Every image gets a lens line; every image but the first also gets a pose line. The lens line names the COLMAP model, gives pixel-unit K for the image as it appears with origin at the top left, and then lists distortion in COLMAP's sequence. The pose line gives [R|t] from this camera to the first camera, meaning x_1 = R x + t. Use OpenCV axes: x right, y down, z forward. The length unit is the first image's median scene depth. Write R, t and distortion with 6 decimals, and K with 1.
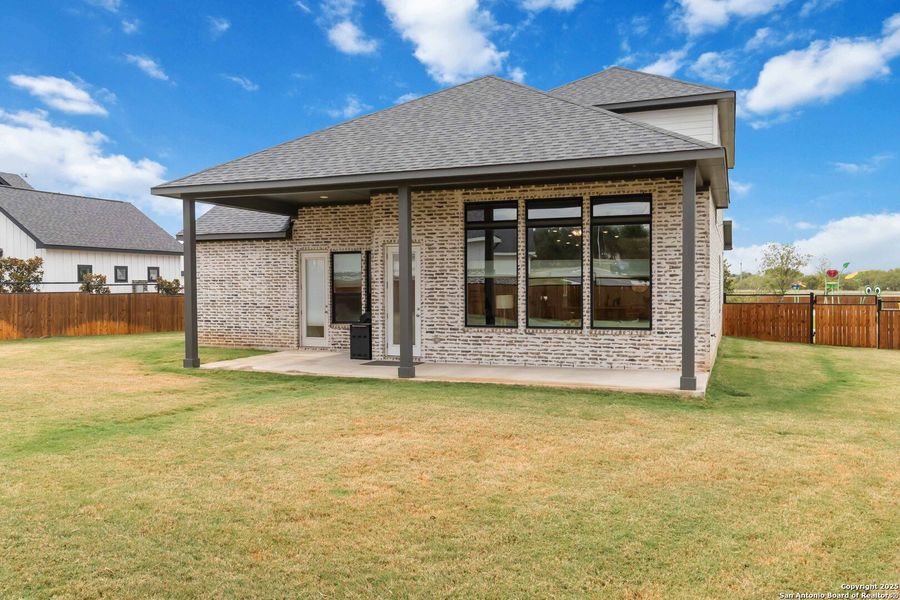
lens RADIAL K [[787.6, 0, 454.0], [0, 787.6, 284.5], [0, 0, 1]] dist [0.002244, 0.004870]
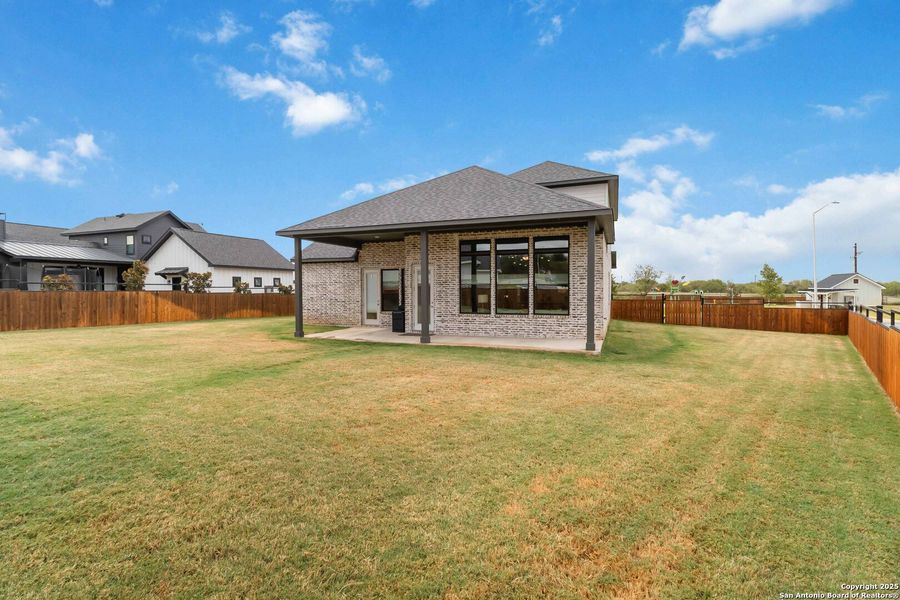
lens RADIAL K [[460.3, 0, 455.1], [0, 460.3, 289.0], [0, 0, 1]] dist [0.002124, 0.000792]
pose [[0.999993, 0.001805, 0.003235, 0.000998], [-0.001807, 0.999998, 0.000778, 0.000415], [-0.003233, -0.000784, 0.999994, 0.004881]]
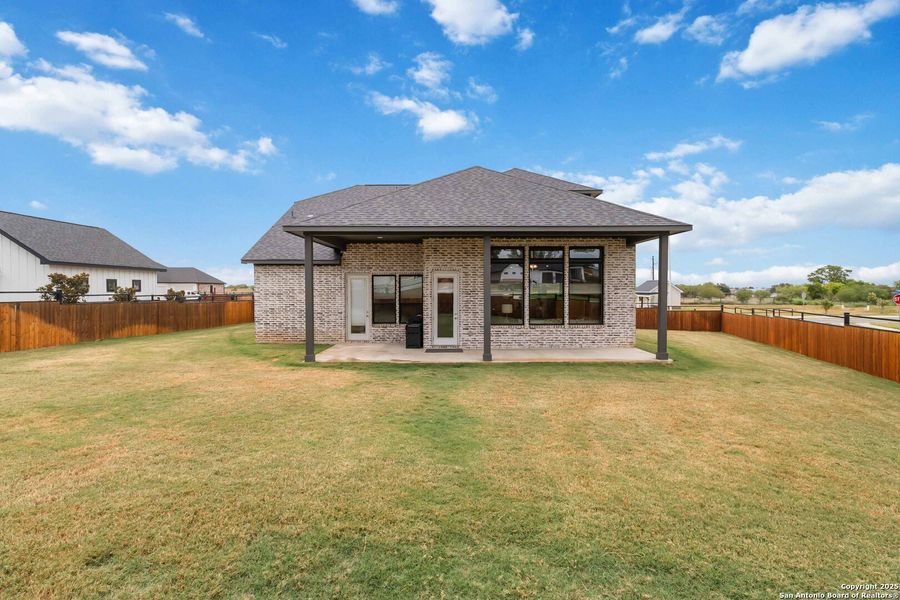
lens RADIAL K [[460.3, 0, 455.1], [0, 460.3, 289.0], [0, 0, 1]] dist [0.002124, 0.000792]
pose [[0.914174, 0.003363, 0.405308, -0.449439], [-0.003401, 0.999994, -0.000626, -0.018794], [-0.405308, -0.000807, 0.914180, 0.197107]]
